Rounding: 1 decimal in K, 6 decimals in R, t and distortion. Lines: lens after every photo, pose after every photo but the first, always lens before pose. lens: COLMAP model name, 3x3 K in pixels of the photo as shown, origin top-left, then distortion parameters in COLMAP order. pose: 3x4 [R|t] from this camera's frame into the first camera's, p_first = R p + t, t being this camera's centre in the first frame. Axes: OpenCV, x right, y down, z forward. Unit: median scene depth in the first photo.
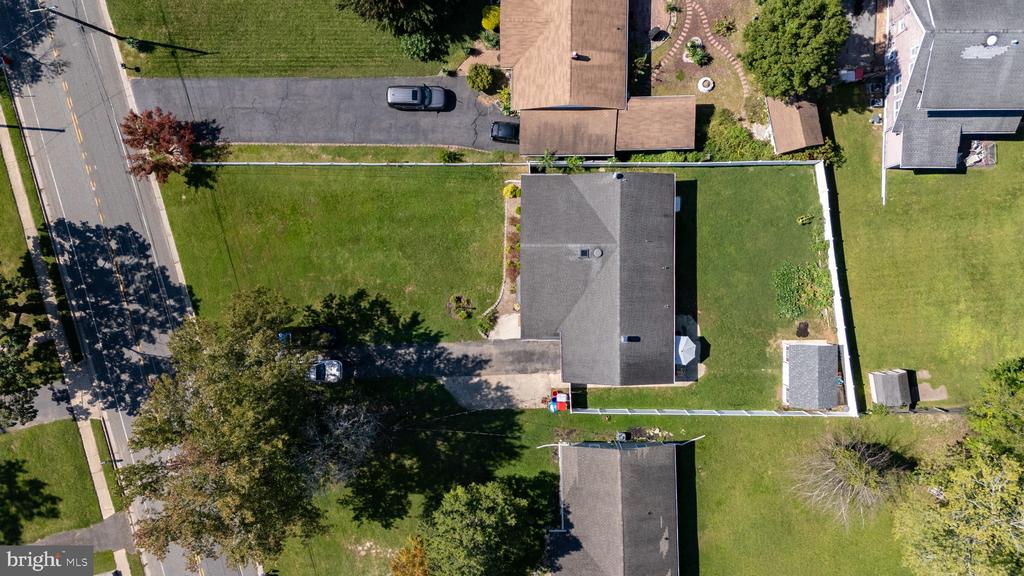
lens RADIAL K [[752.4, 0, 513.2], [0, 752.4, 287.0], [0, 0, 1]] dist [0.098159, -0.117102]
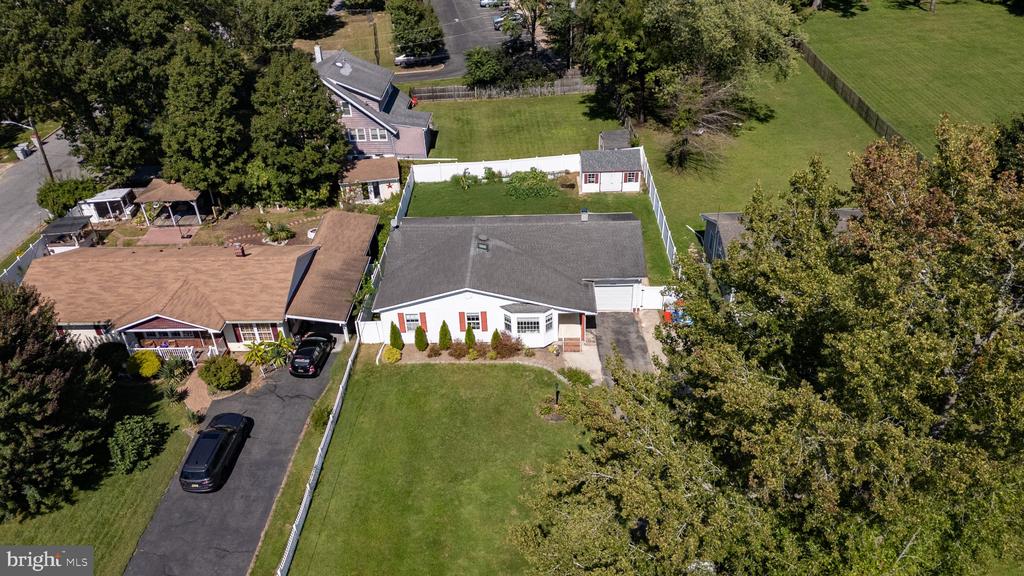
lens RADIAL K [[752.4, 0, 513.2], [0, 752.4, 287.0], [0, 0, 1]] dist [0.098159, -0.117102]
pose [[0.022533, -0.491337, 0.870678, -0.585825], [0.998697, -0.028830, -0.042116, 0.018989], [0.045795, 0.870492, 0.490047, 0.591200]]
